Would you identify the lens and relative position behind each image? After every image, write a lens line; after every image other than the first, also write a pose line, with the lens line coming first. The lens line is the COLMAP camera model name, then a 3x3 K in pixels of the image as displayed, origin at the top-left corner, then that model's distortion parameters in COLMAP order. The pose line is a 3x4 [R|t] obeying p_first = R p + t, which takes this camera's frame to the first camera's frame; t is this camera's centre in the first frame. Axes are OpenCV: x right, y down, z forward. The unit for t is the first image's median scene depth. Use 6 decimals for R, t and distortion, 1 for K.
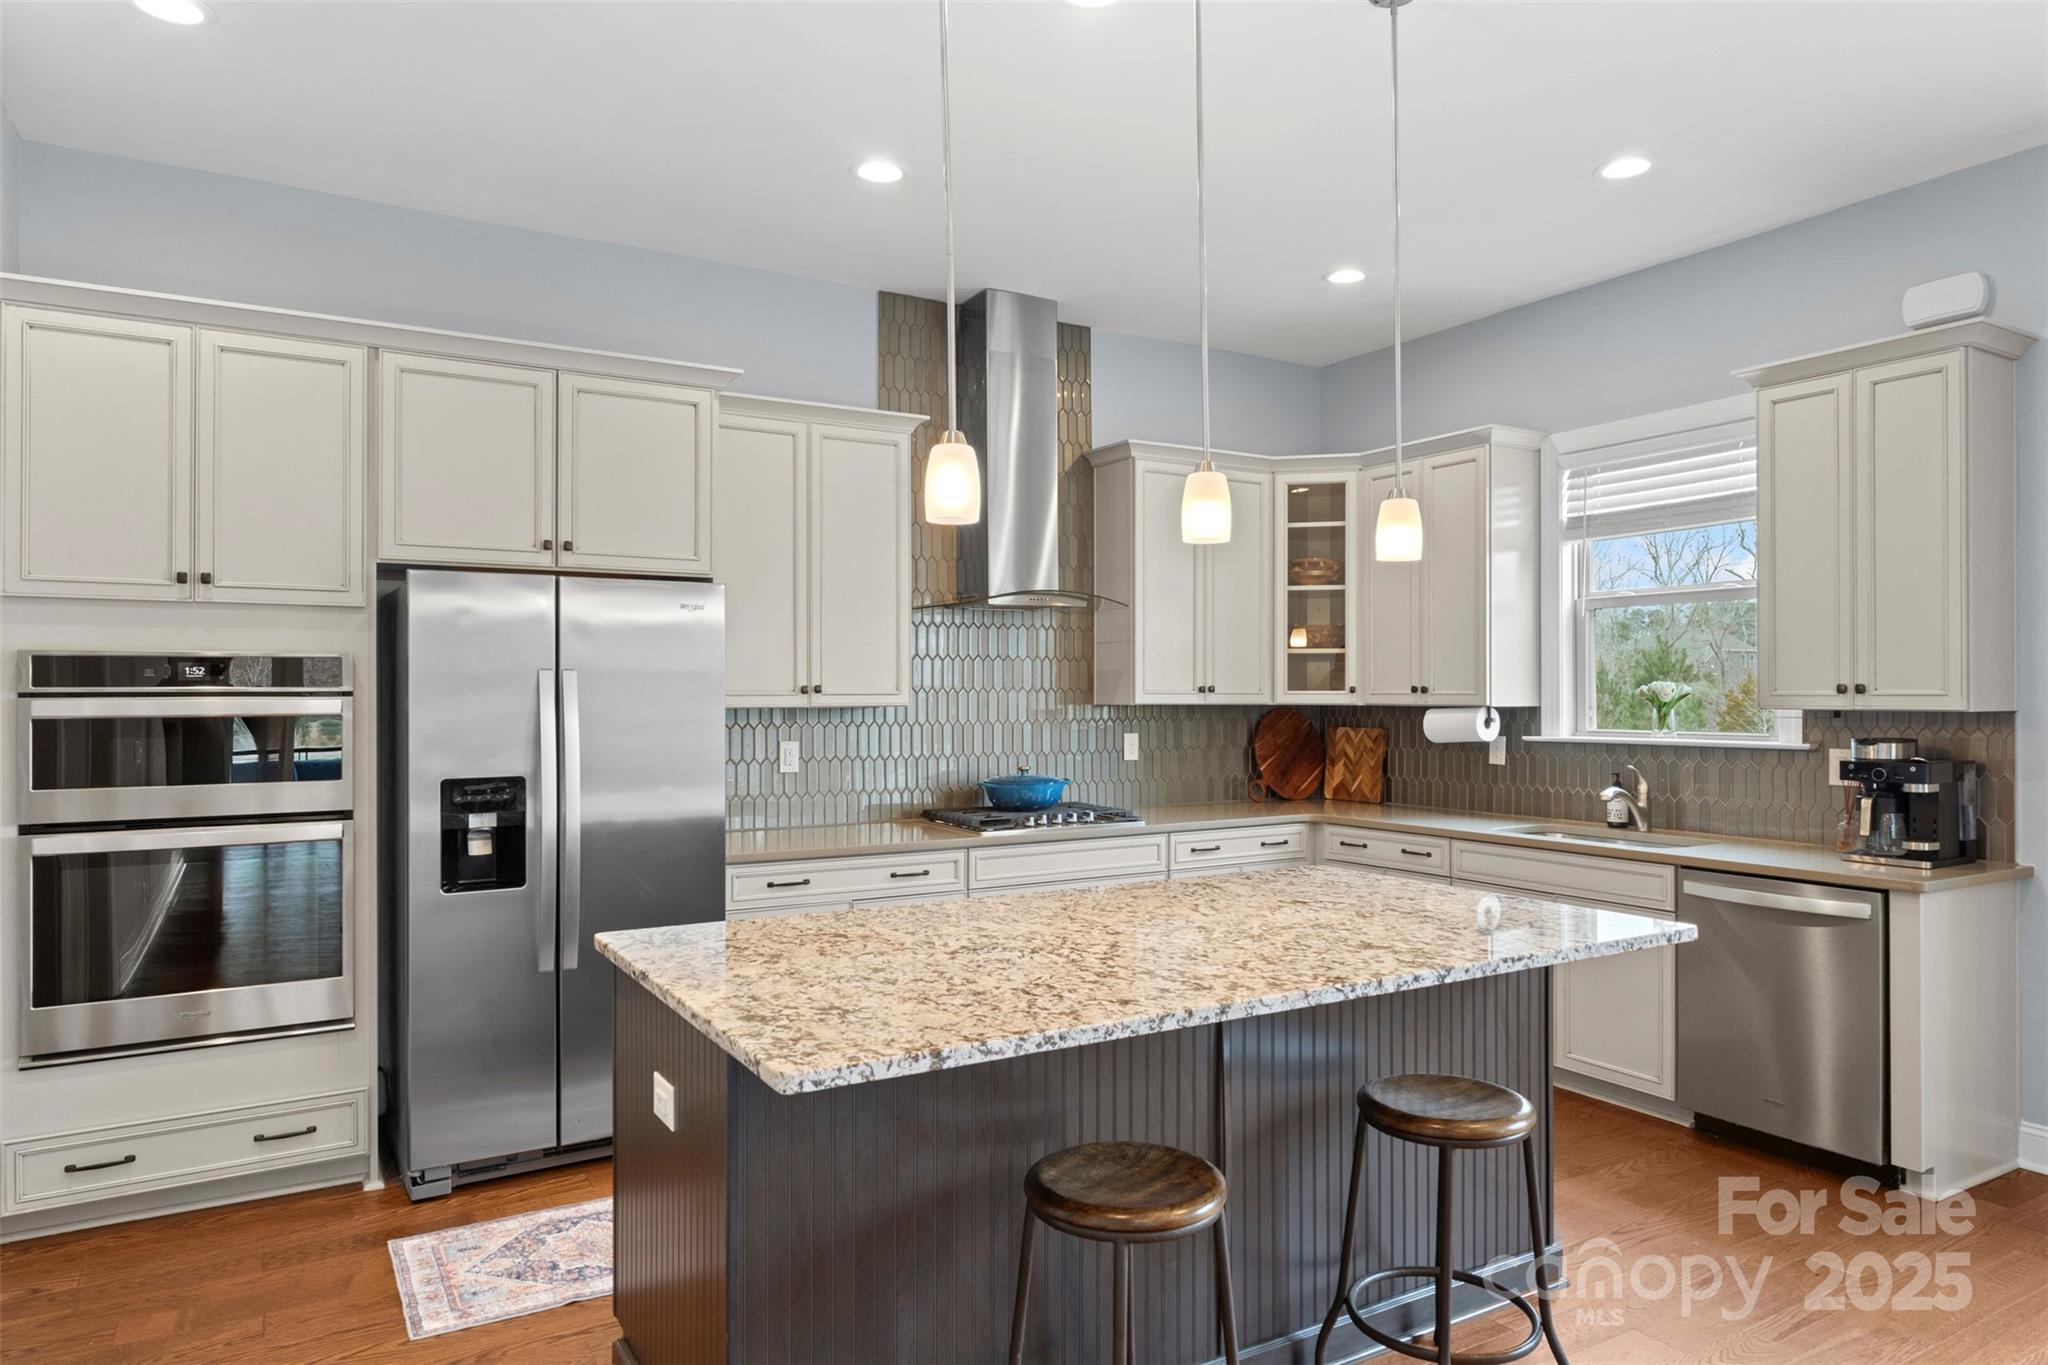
lens RADIAL K [[1272.5, 0, 1026.8], [0, 1272.5, 695.9], [0, 0, 1]] dist [0.002076, -0.000026]
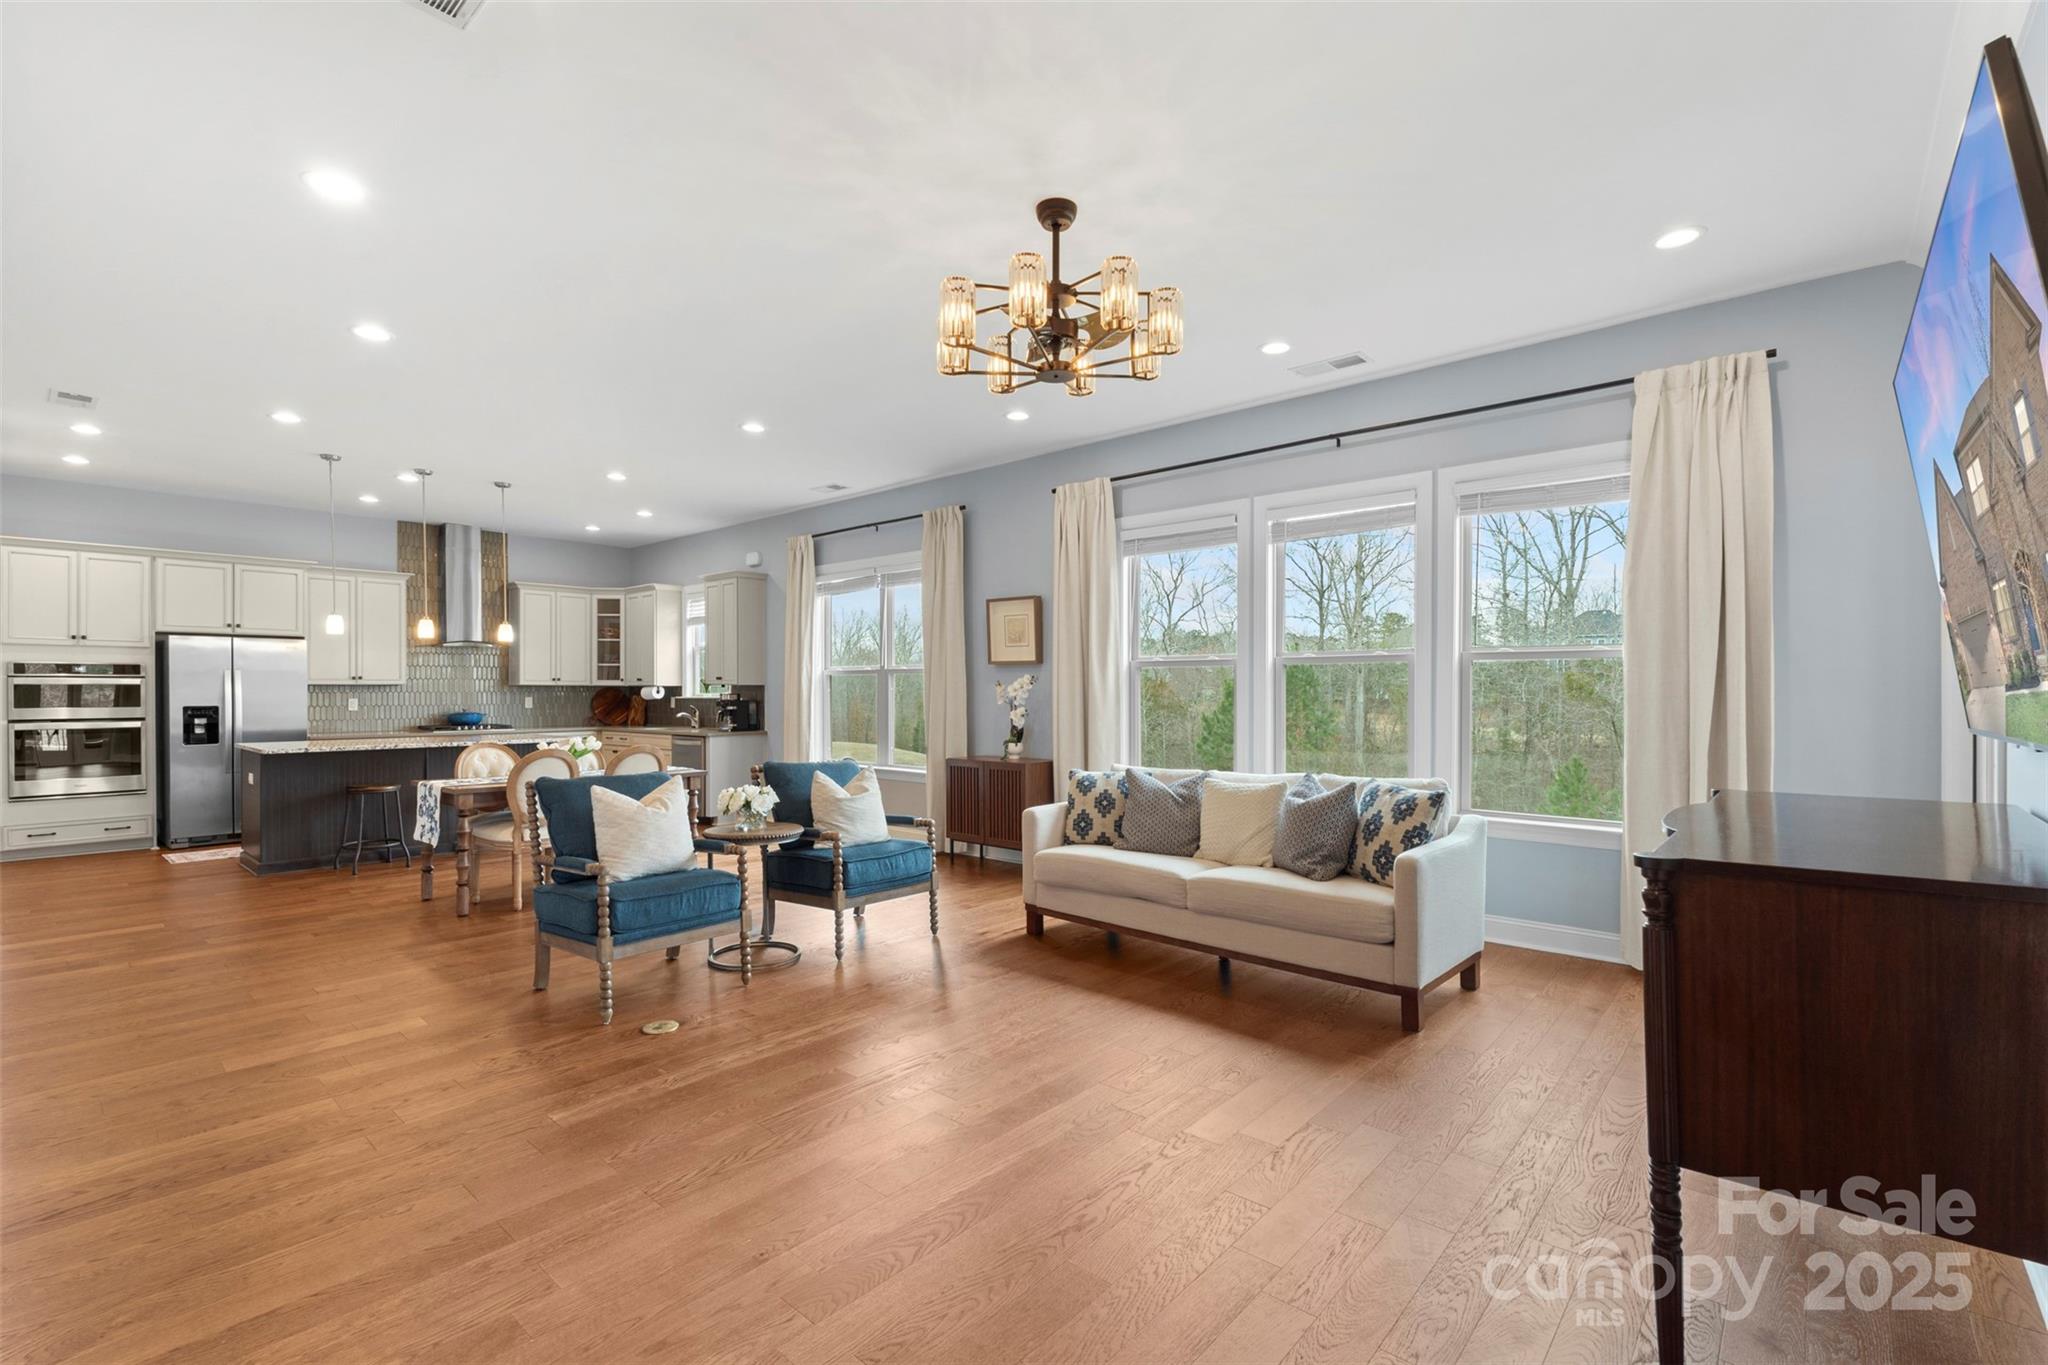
lens RADIAL K [[909.9, 0, 1030.2], [0, 909.9, 697.6], [0, 0, 1]] dist [-0.000871, -0.000360]
pose [[0.952017, -0.002020, 0.306038, 0.618067], [0.000881, 0.999992, 0.003862, 0.031566], [-0.306043, -0.003407, 0.952012, -1.298284]]
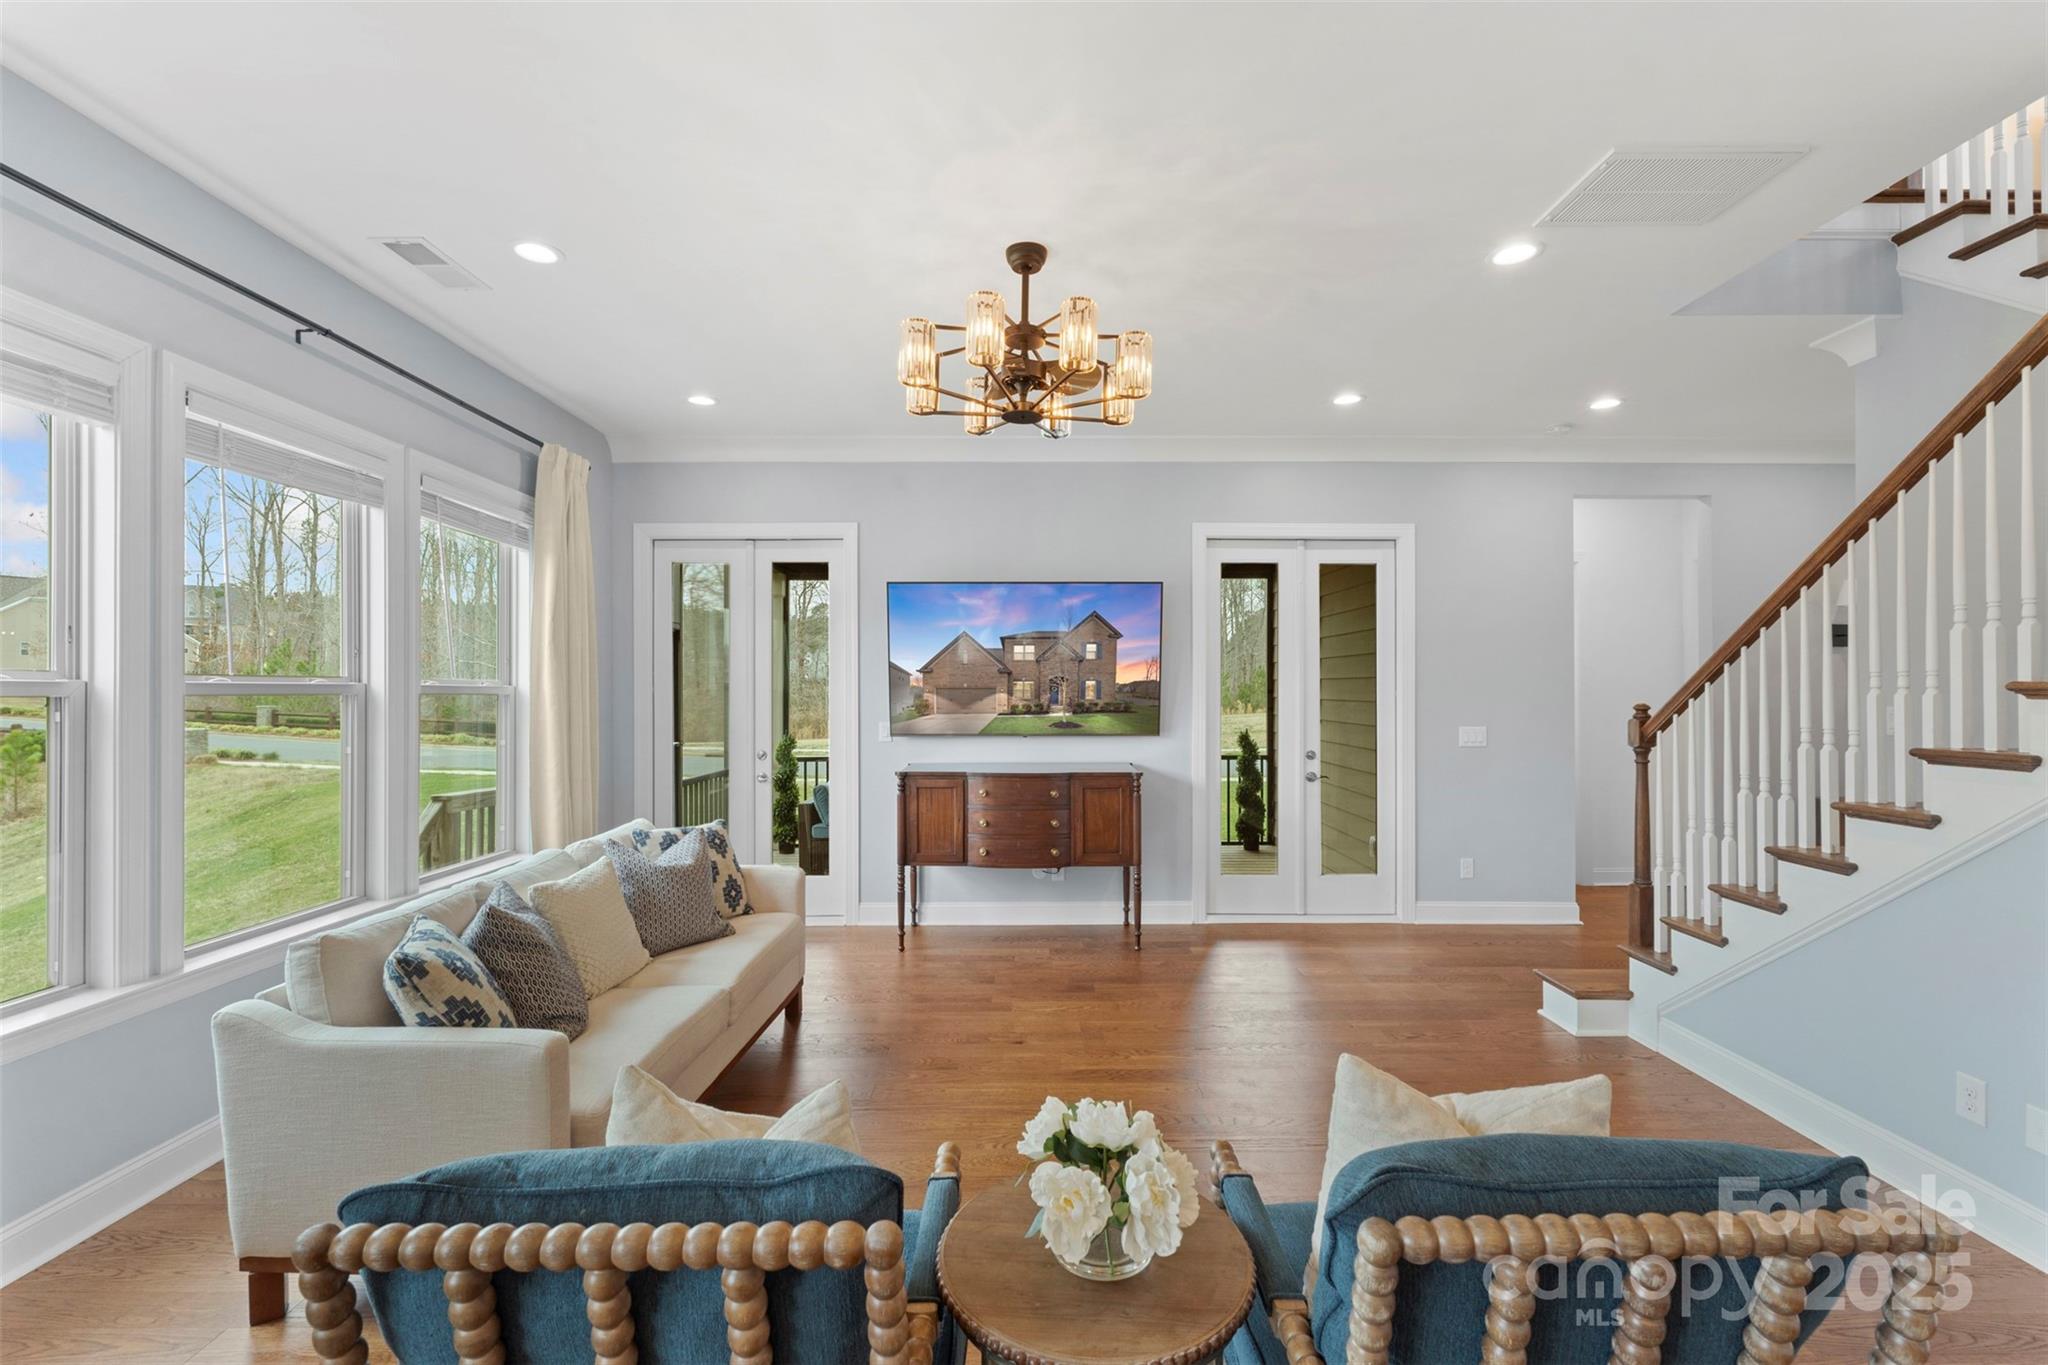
lens RADIAL K [[900.4, 0, 1028.5], [0, 900.4, 675.1], [0, 0, 1]] dist [-0.000661, -0.000816]
pose [[-0.861964, 0.014108, 0.506772, 0.497469], [0.007364, 0.999856, -0.015309, -0.008465], [-0.506915, -0.009464, -0.861944, 0.040111]]
